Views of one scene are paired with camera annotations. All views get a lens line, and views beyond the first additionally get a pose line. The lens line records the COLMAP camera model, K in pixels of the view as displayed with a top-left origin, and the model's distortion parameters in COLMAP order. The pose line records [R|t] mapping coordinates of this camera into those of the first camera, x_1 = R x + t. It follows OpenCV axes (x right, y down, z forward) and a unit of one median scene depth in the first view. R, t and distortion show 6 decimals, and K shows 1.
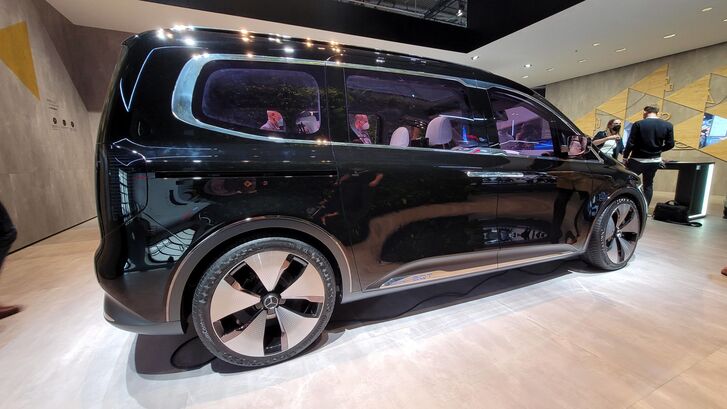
lens RADIAL K [[293.5, 0, 365.2], [0, 293.5, 205.7], [0, 0, 1]] dist [-0.005668, -0.000021]
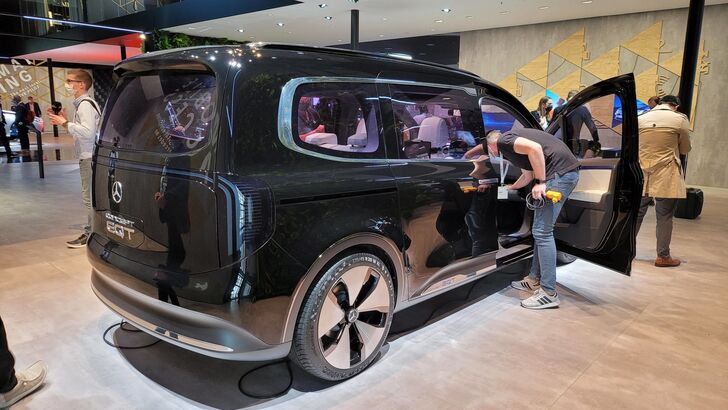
lens RADIAL K [[554.2, 0, 362.3], [0, 554.2, 205.0], [0, 0, 1]] dist [0.008791, -0.006763]
pose [[0.899298, -0.044577, 0.435059, -1.101086], [0.033768, 0.998900, 0.032547, -0.125978], [-0.436031, -0.014578, 0.899813, -0.766301]]
